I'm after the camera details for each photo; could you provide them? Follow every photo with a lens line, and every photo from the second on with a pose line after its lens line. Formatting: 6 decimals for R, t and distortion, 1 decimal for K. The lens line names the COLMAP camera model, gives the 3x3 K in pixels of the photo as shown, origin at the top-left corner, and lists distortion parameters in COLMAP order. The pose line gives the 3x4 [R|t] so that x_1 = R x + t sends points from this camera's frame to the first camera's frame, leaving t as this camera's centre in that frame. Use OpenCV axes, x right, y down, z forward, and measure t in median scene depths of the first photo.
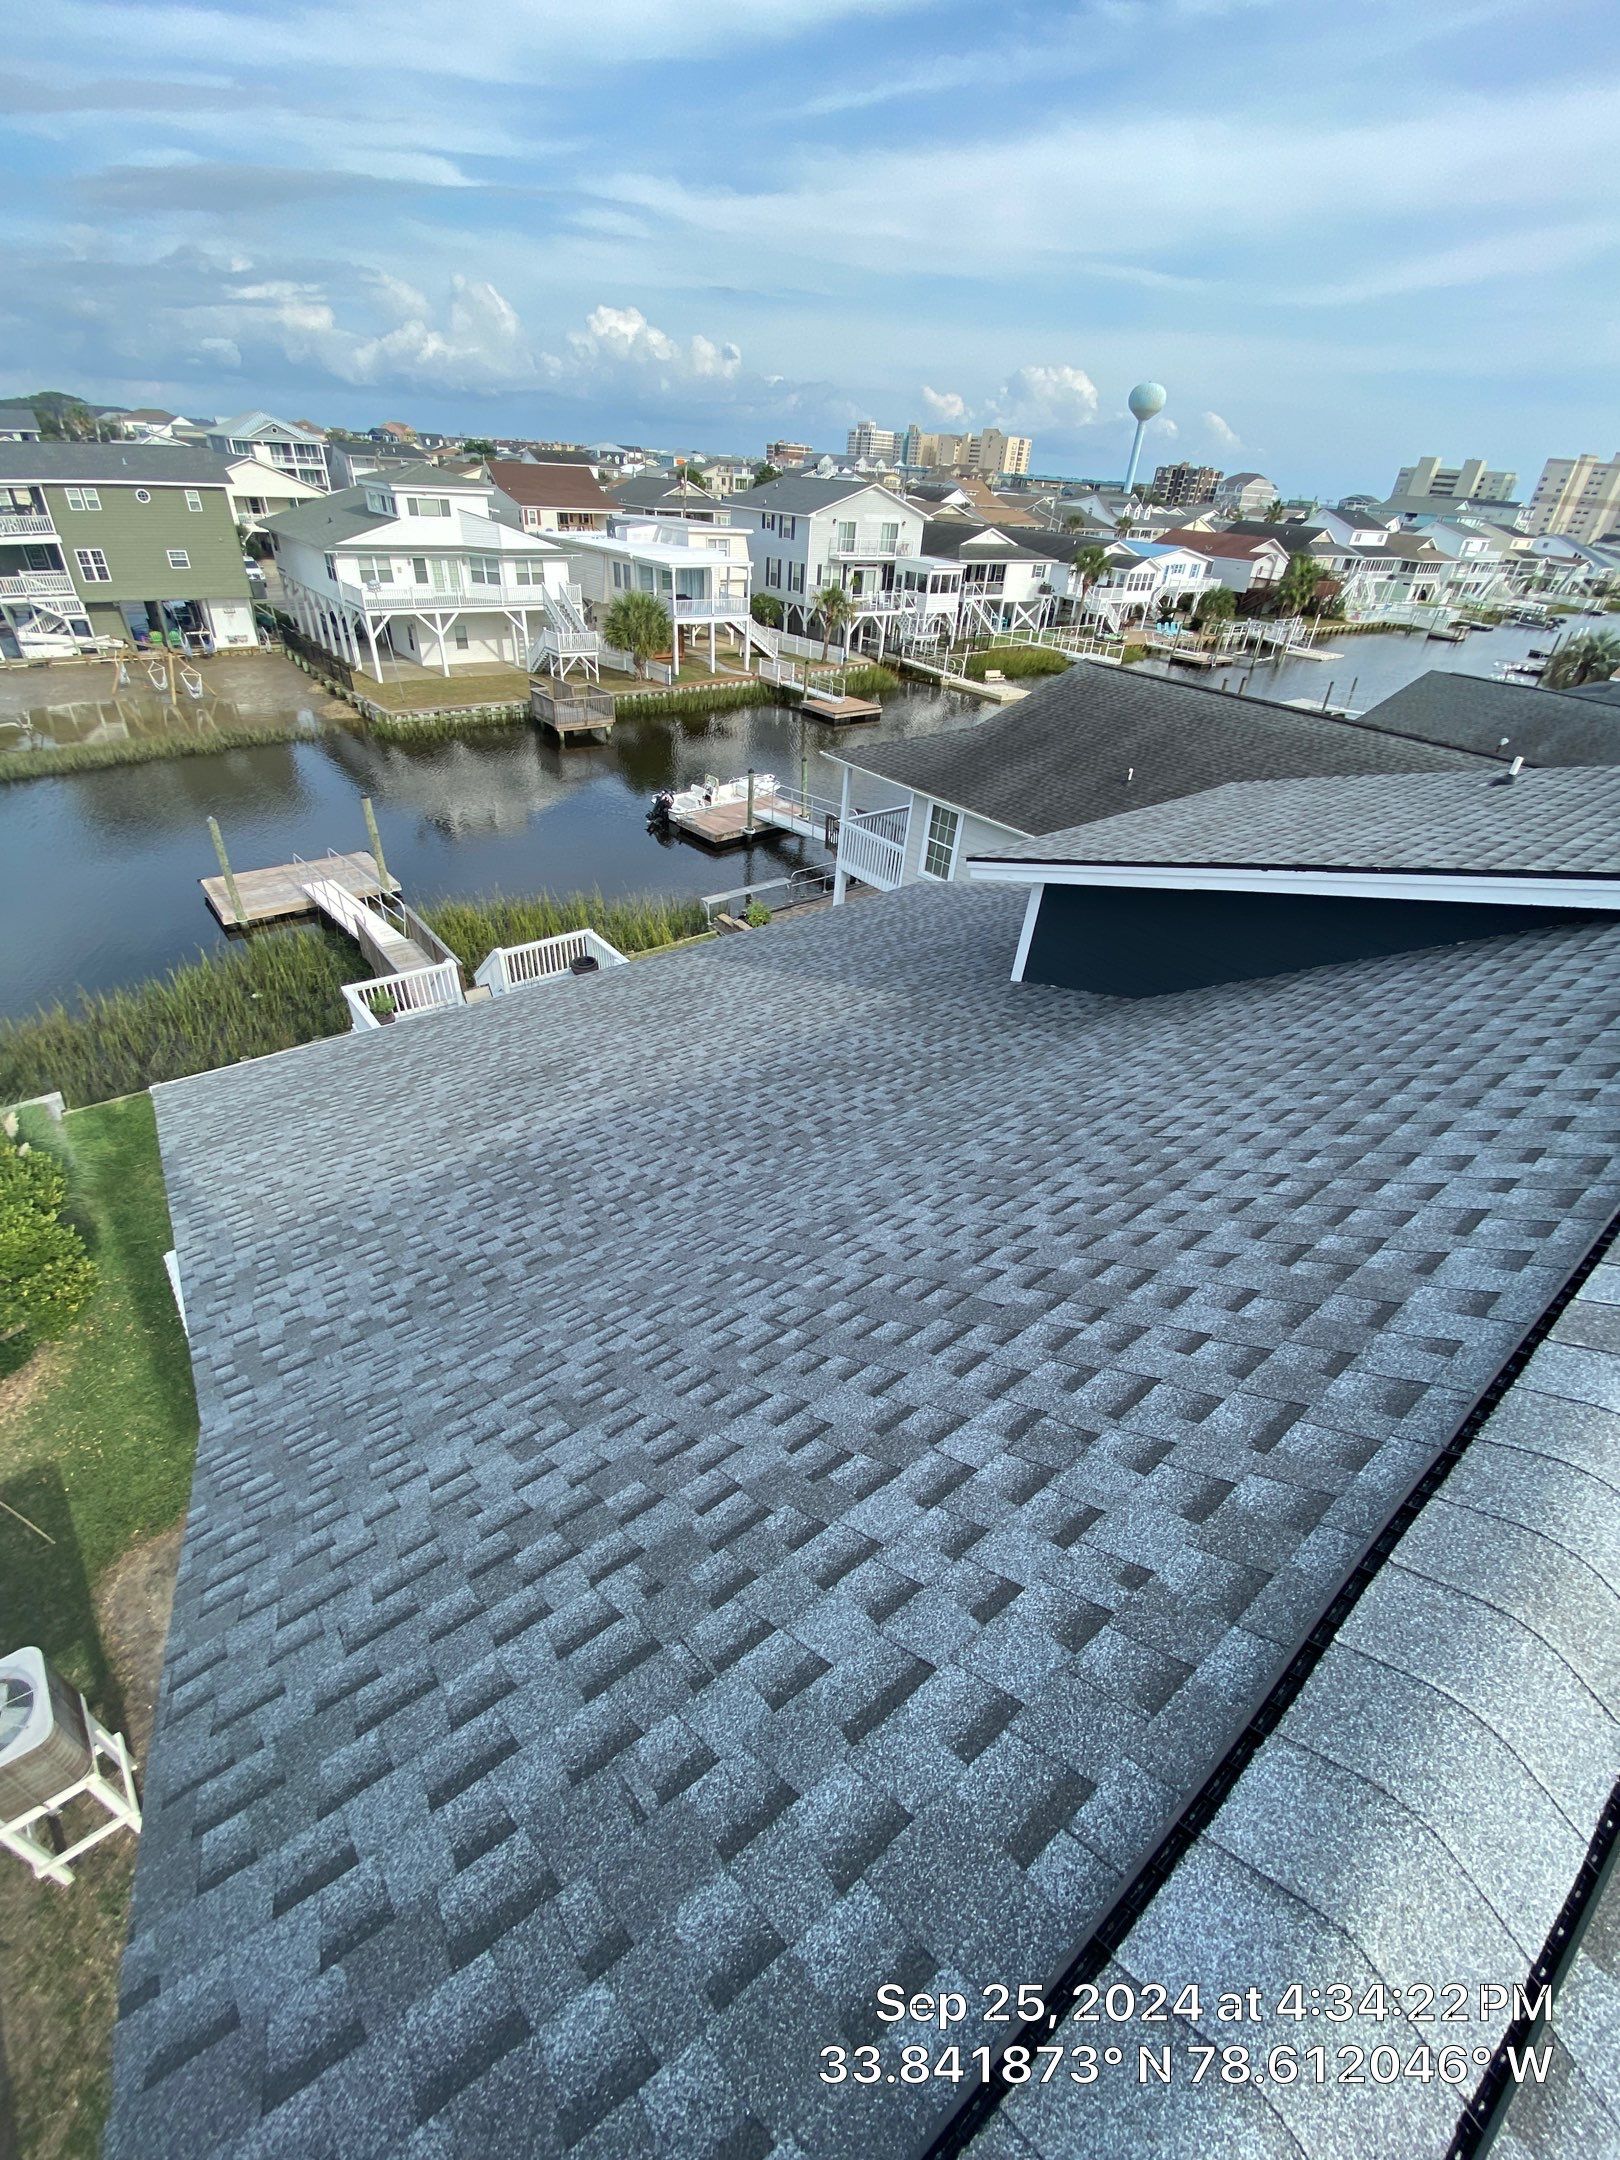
lens RADIAL K [[881.4, 0, 797.6], [0, 881.4, 1077.8], [0, 0, 1]] dist [0.013451, -0.016327]
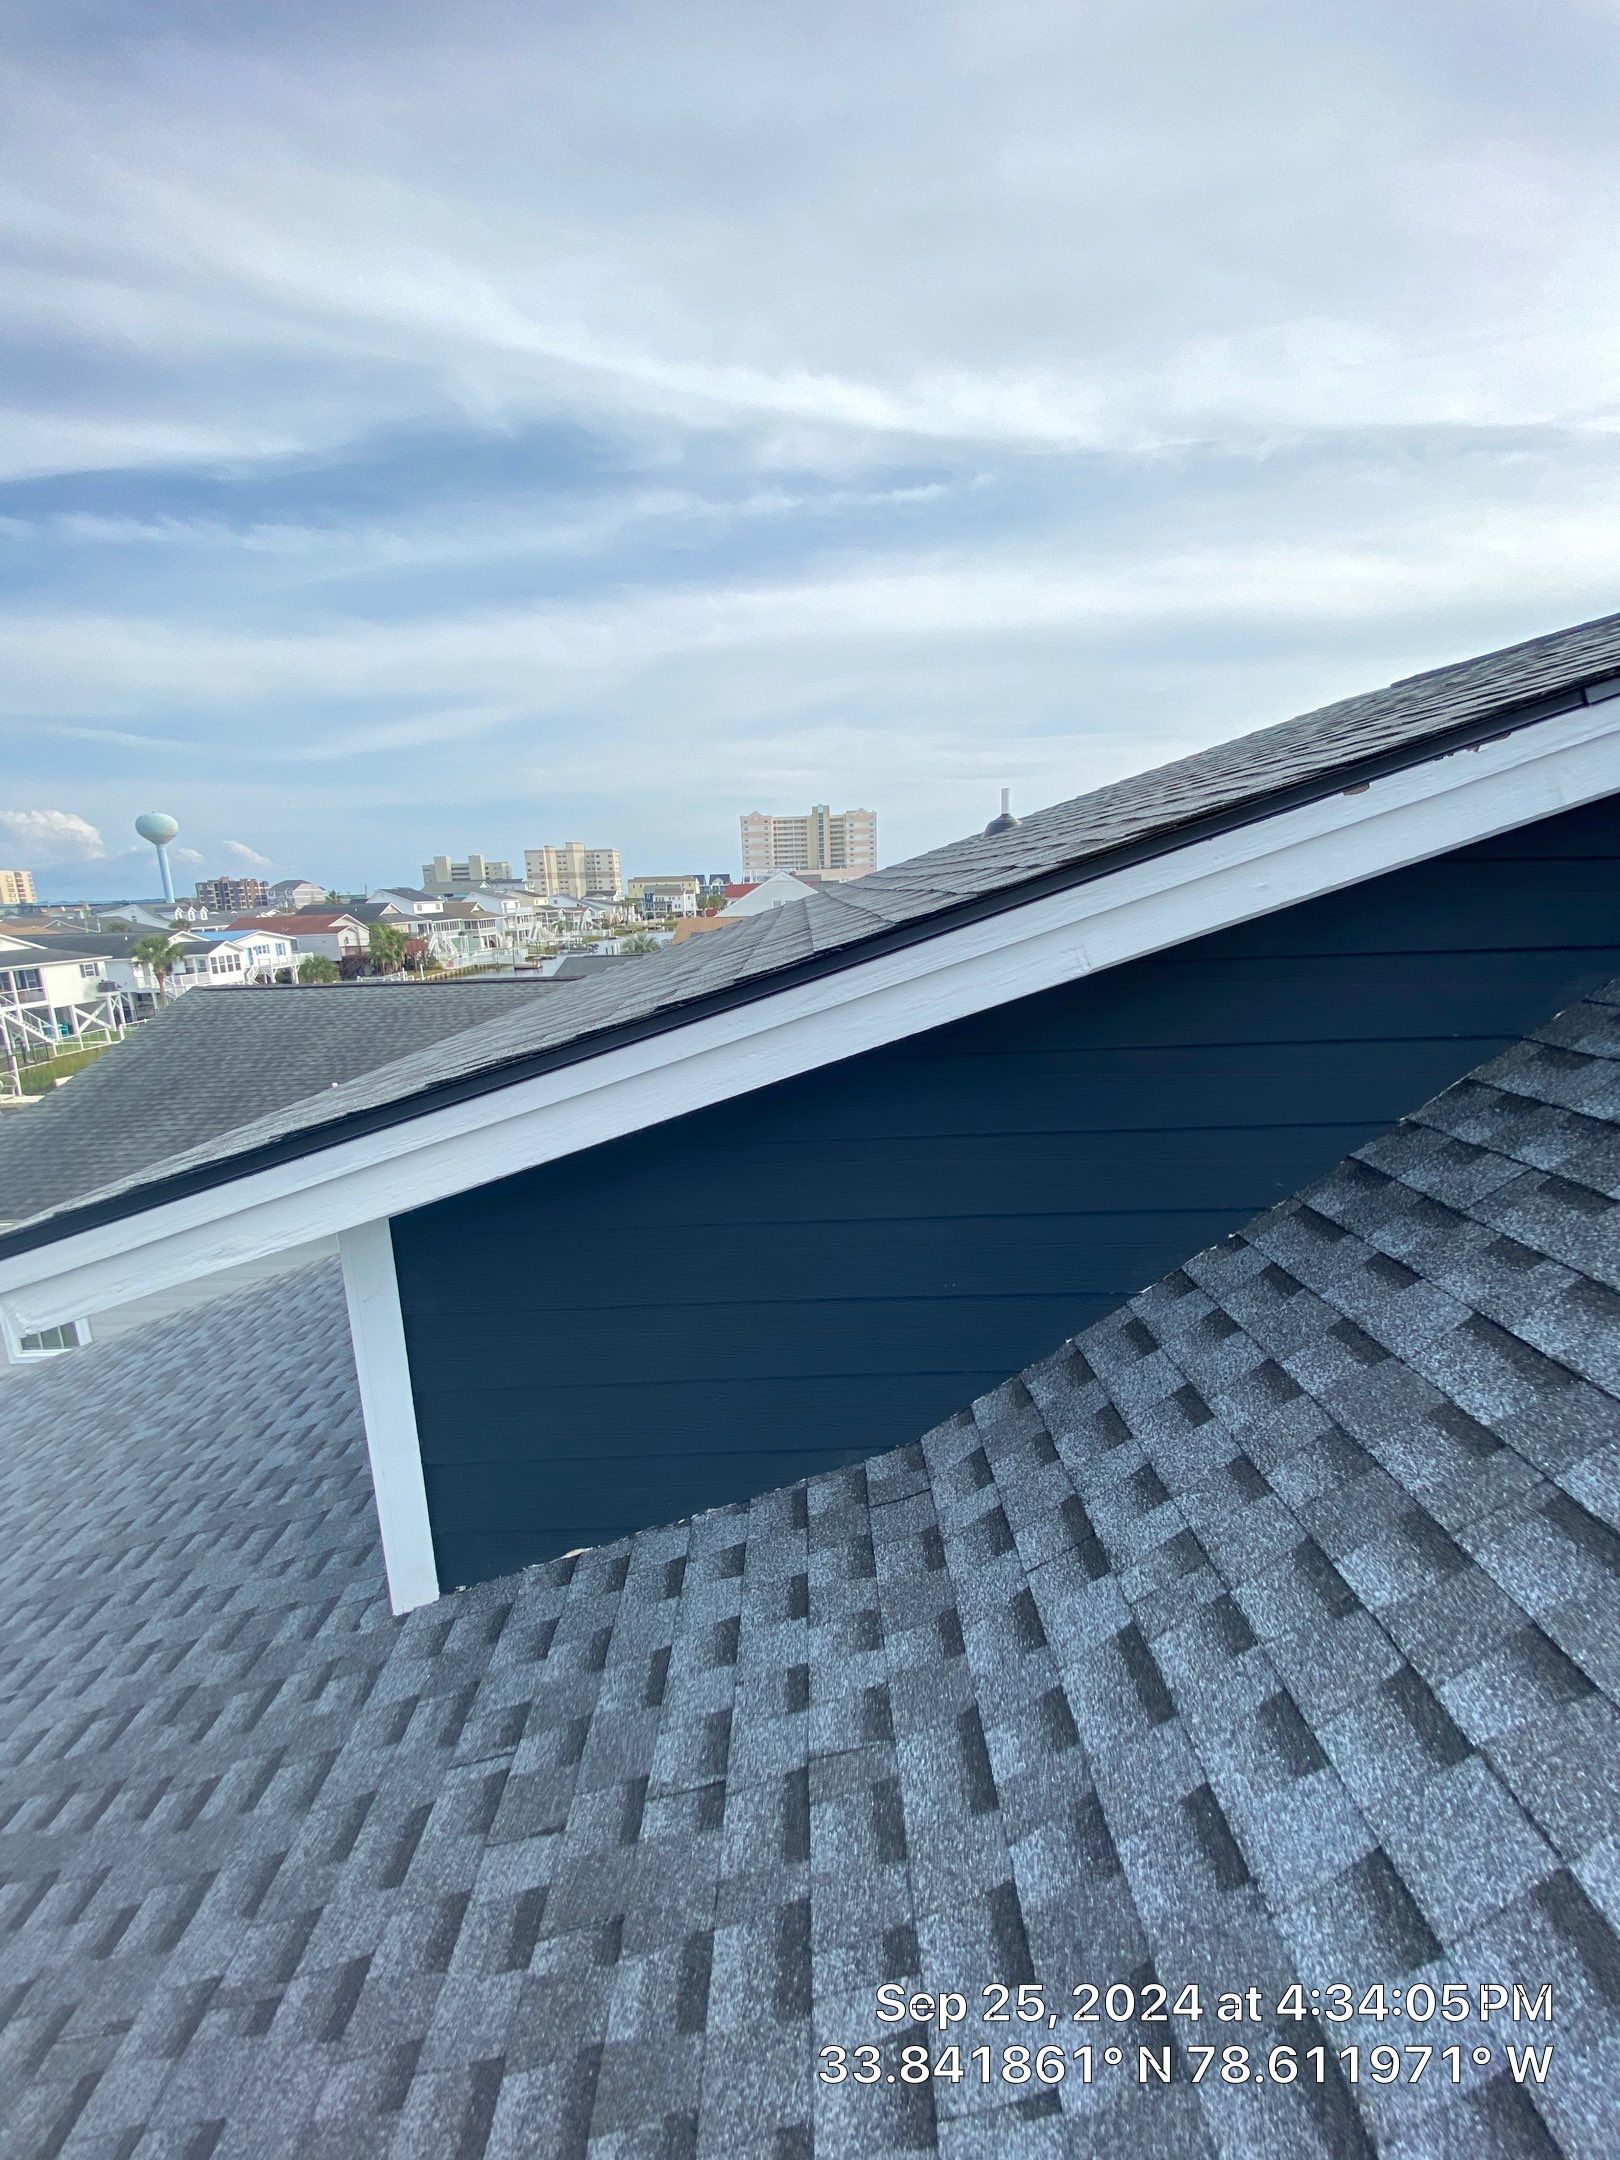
lens RADIAL K [[869.1, 0, 851.9], [0, 869.1, 1082.7], [0, 0, 1]] dist [-0.040021, 0.000349]
pose [[0.562373, -0.247665, 0.788923, 0.023946], [0.518714, 0.848680, -0.103333, -0.021337], [-0.643951, 0.467337, 0.605742, 0.099173]]
